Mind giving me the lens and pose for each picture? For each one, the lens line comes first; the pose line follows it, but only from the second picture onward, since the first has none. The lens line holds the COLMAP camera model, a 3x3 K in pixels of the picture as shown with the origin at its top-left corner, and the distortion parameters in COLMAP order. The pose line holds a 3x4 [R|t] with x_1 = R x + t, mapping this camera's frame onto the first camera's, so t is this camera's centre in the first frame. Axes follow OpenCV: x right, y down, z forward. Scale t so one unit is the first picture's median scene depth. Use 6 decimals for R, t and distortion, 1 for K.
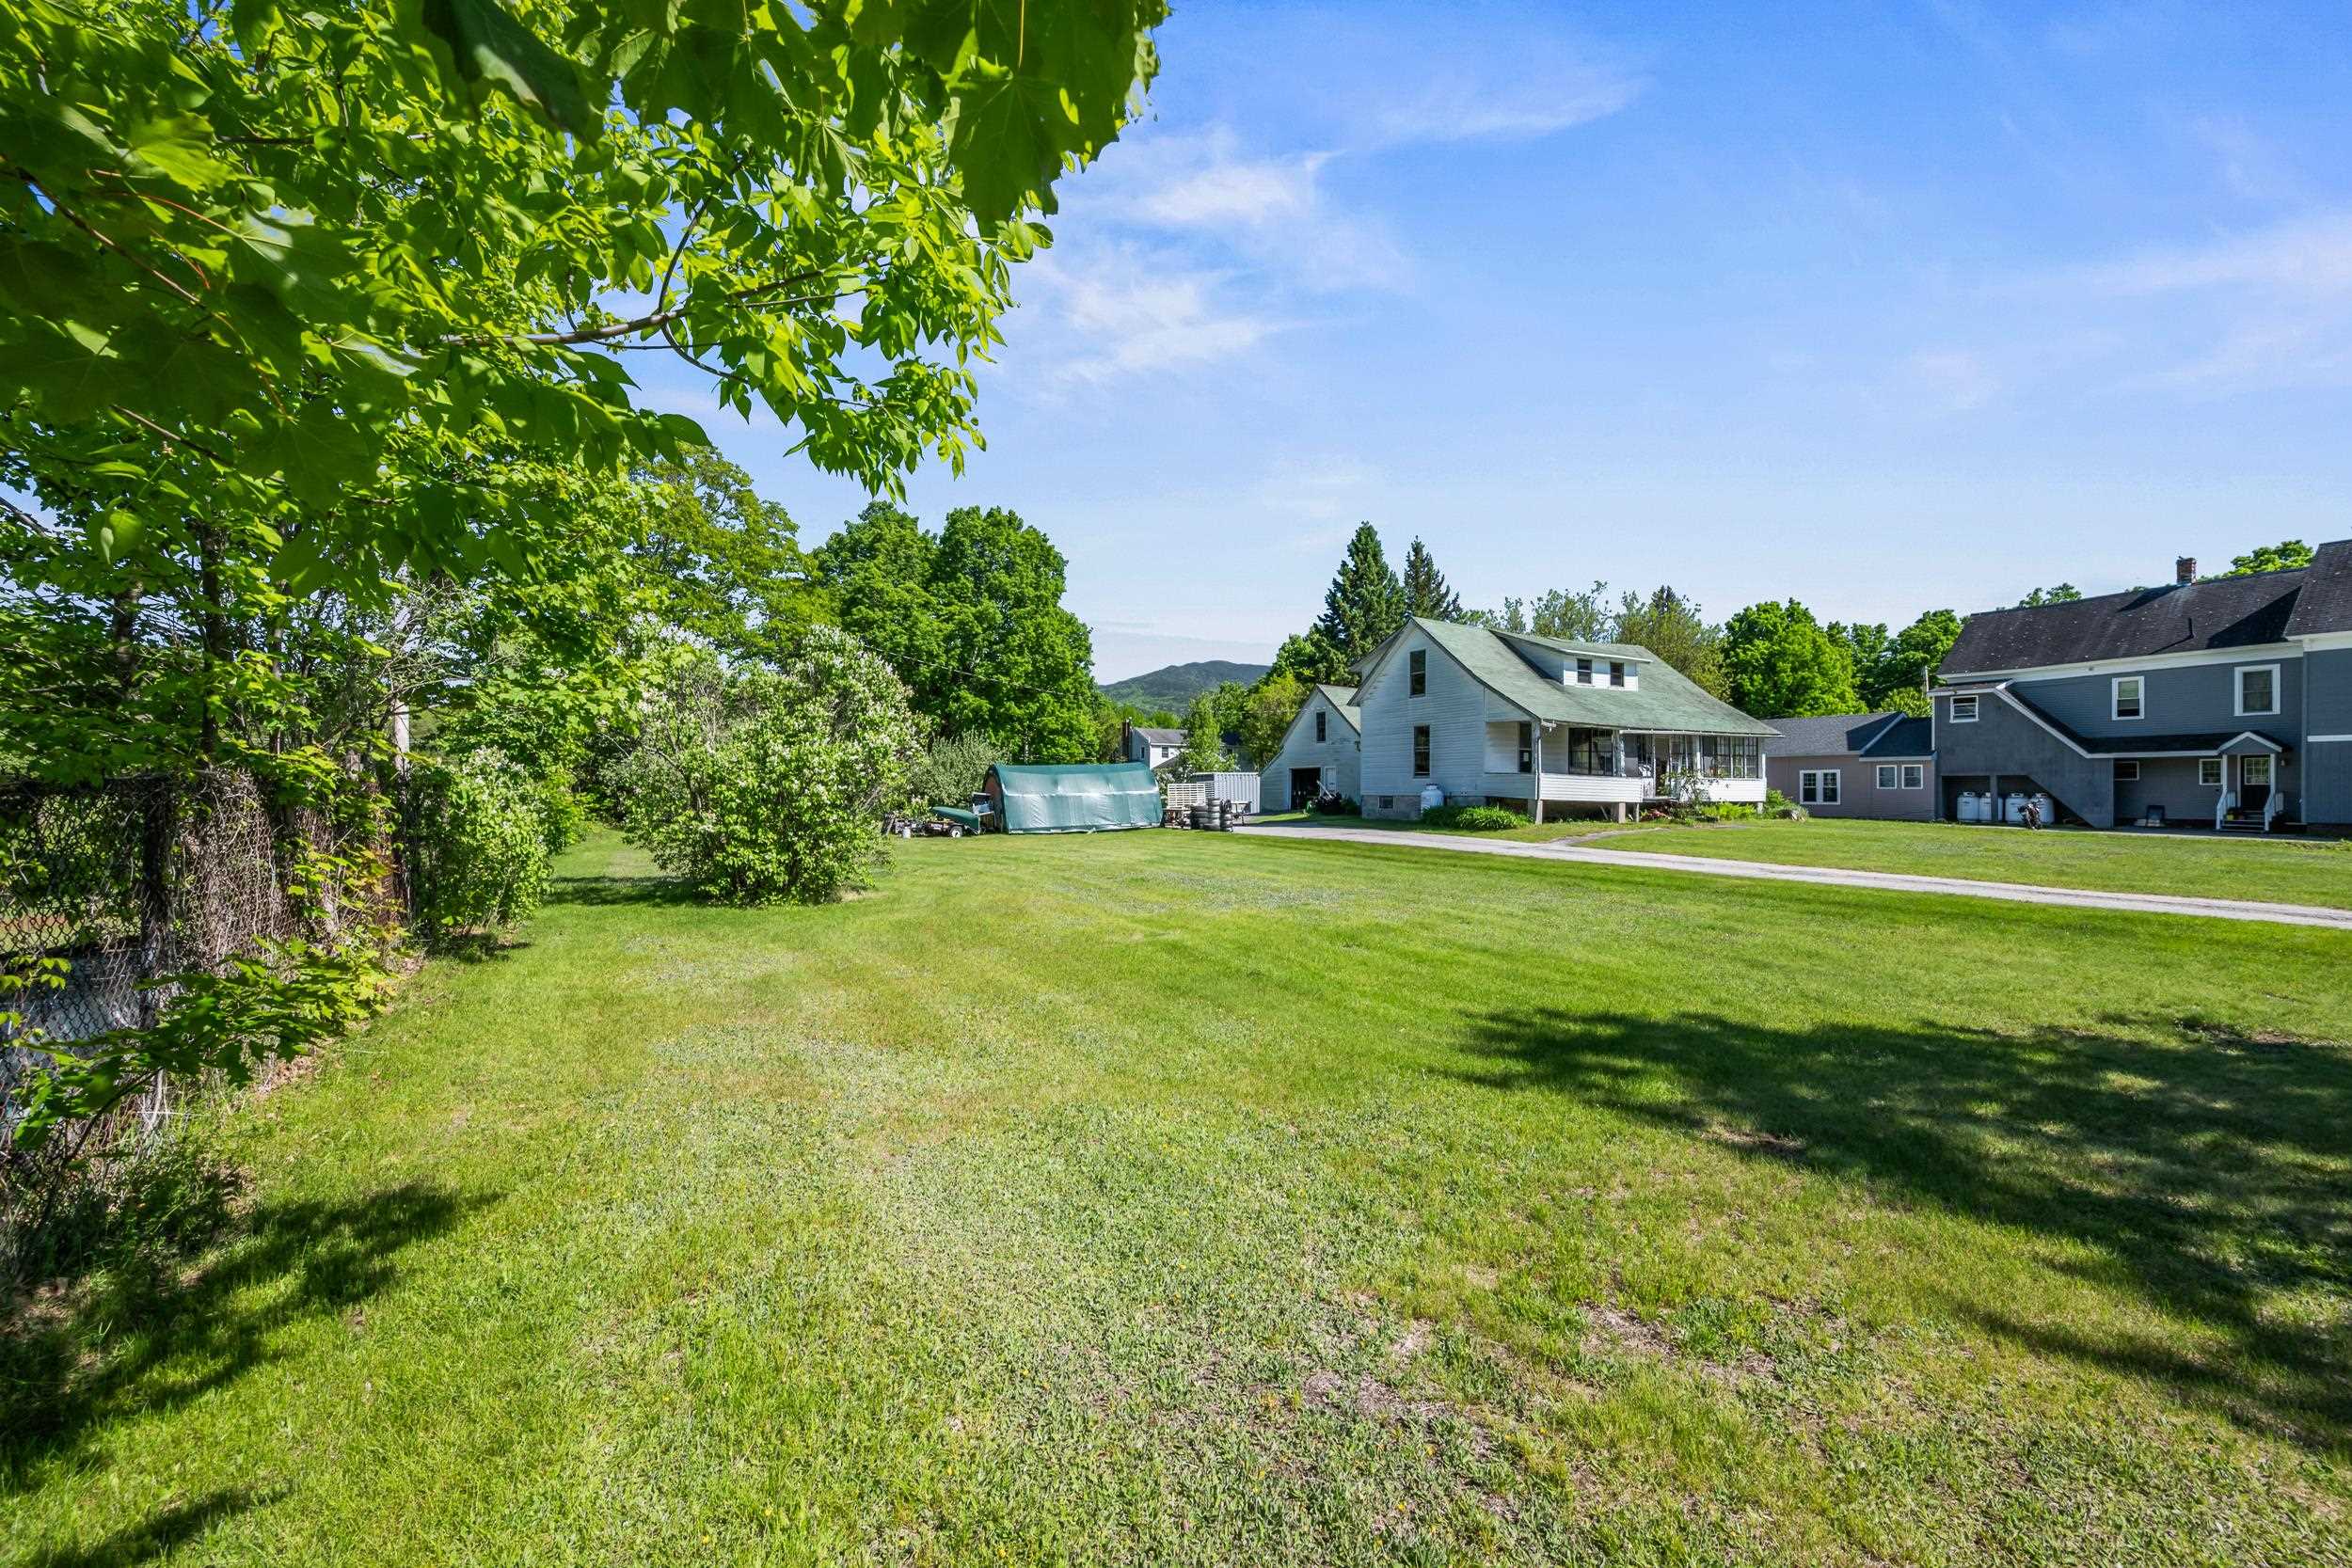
lens RADIAL K [[927.3, 0, 1182.1], [0, 927.3, 770.9], [0, 0, 1]] dist [-0.000149, -0.000028]
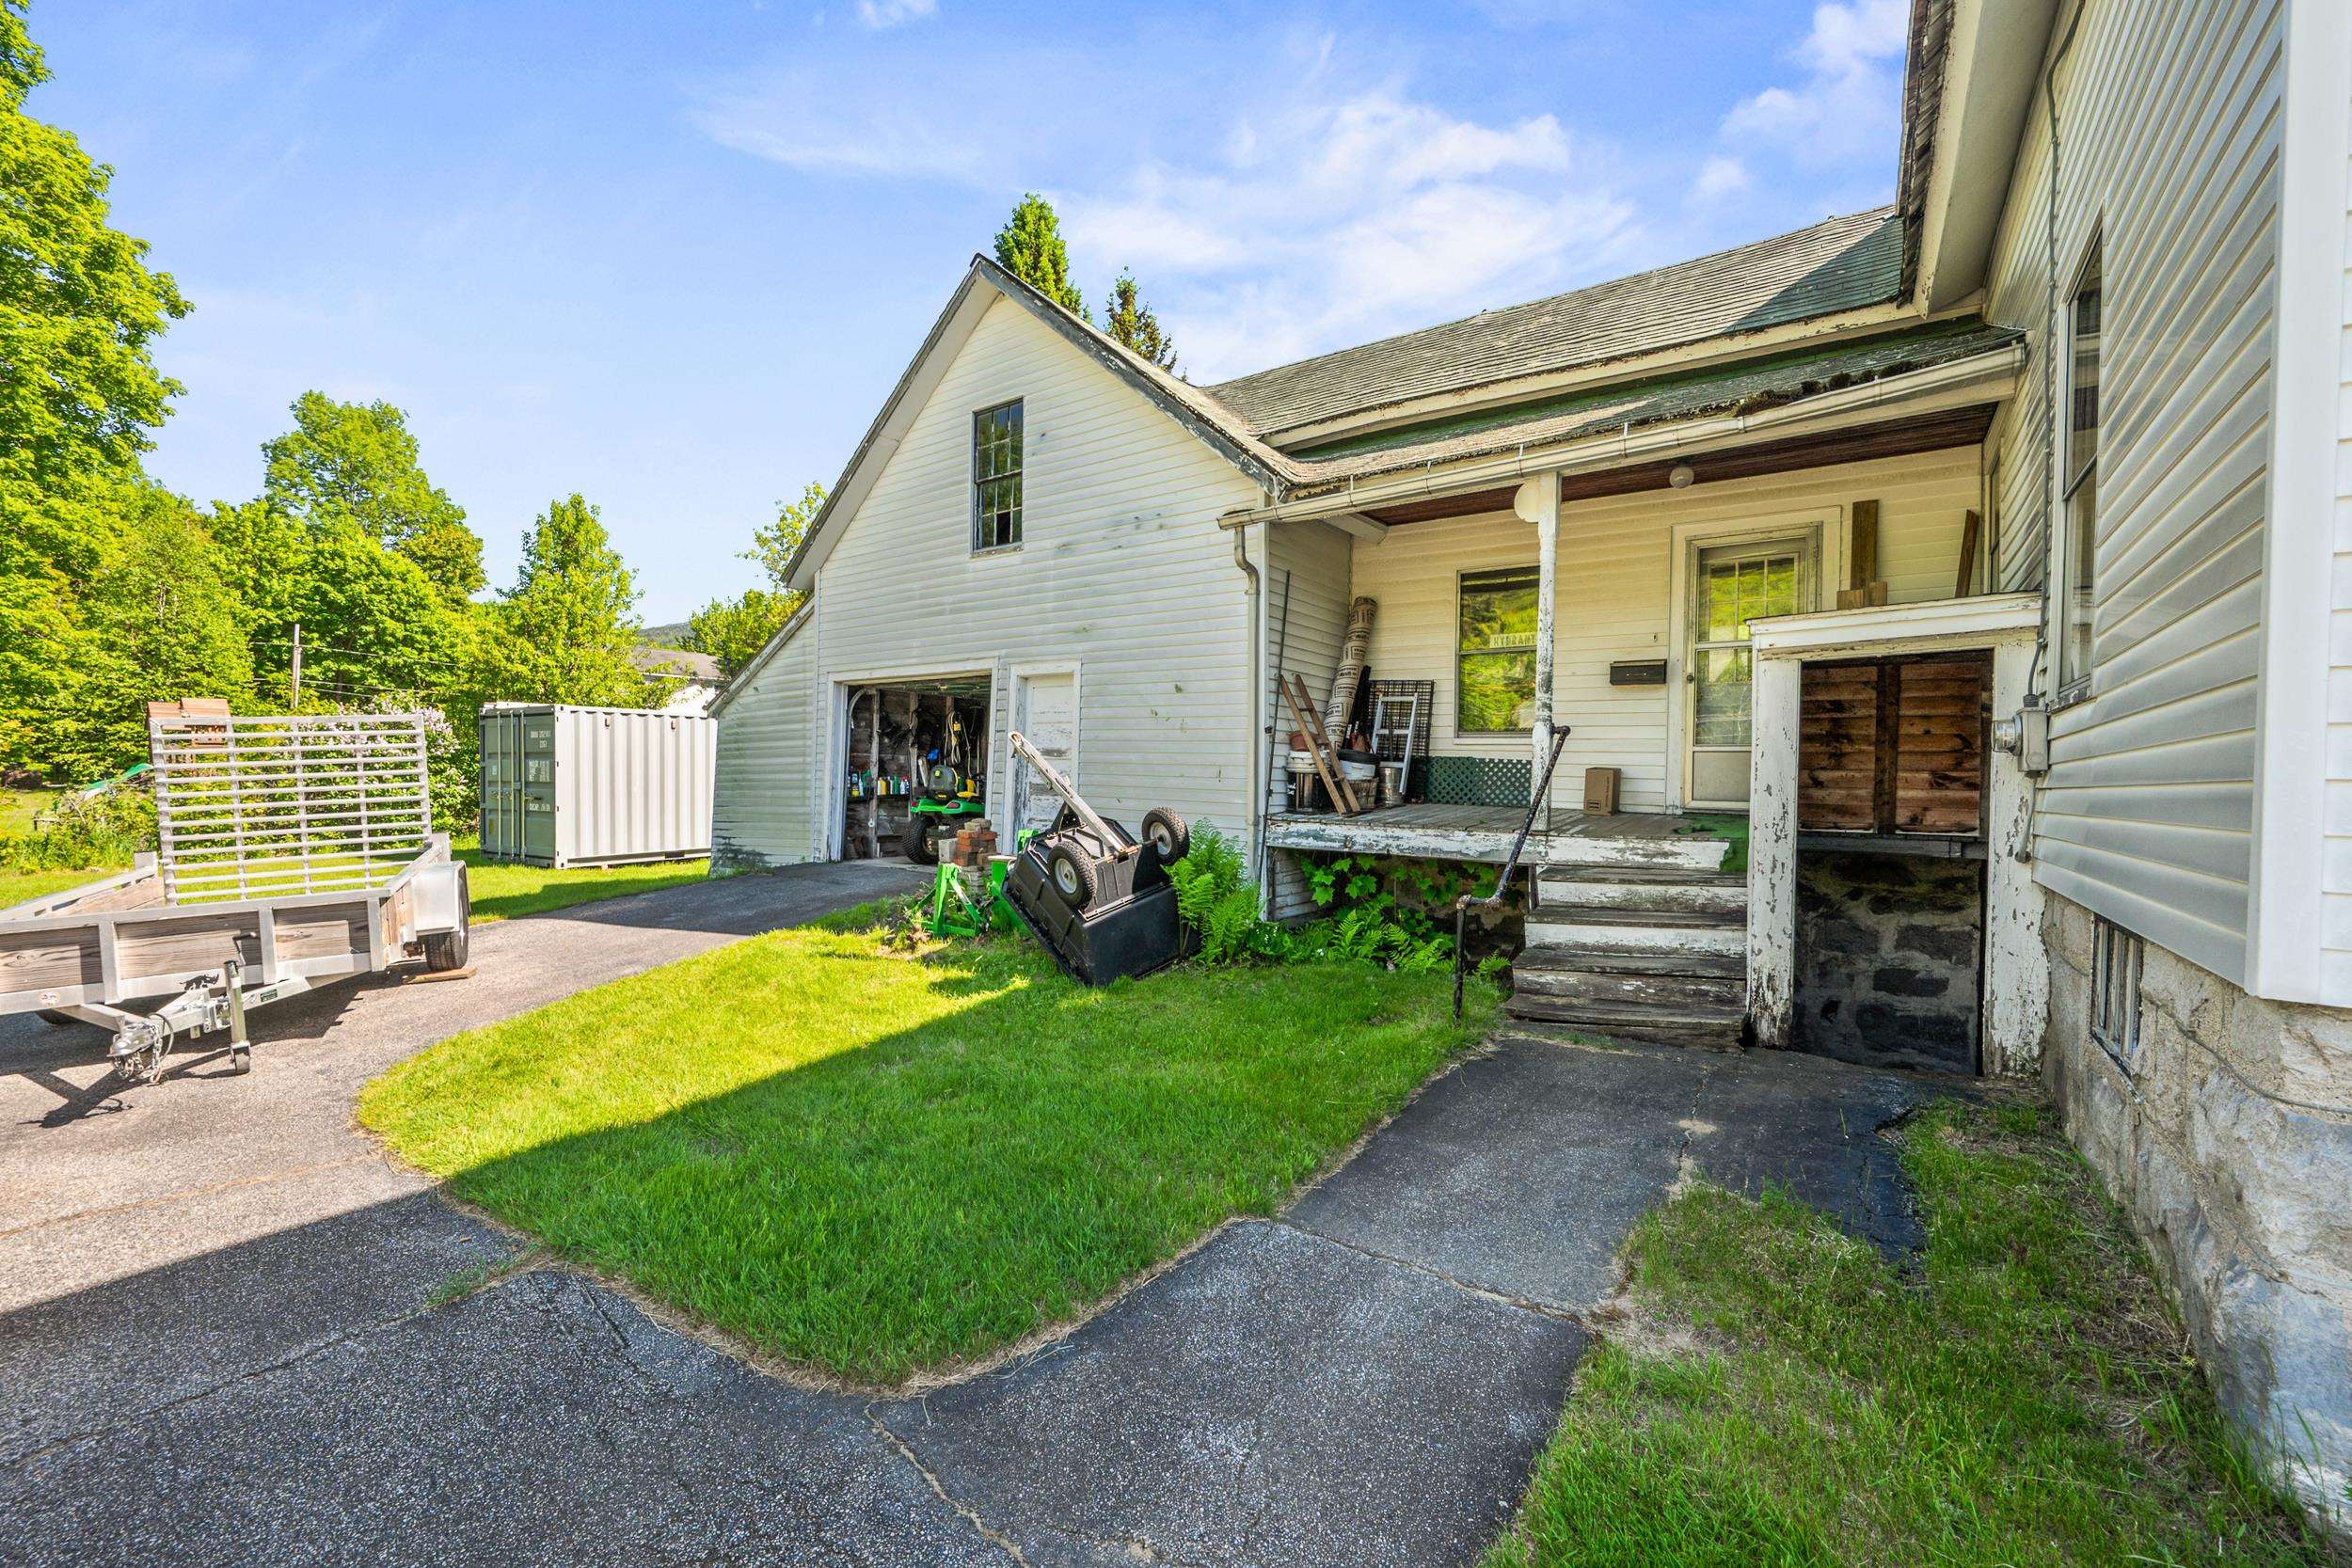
lens RADIAL K [[927.3, 0, 1182.1], [0, 927.3, 770.9], [0, 0, 1]] dist [-0.000149, -0.000028]
pose [[0.900387, 0.013412, 0.434883, 0.066684], [-0.026588, 0.999353, 0.024227, 0.008256], [-0.434277, -0.033376, 0.900161, 0.540704]]
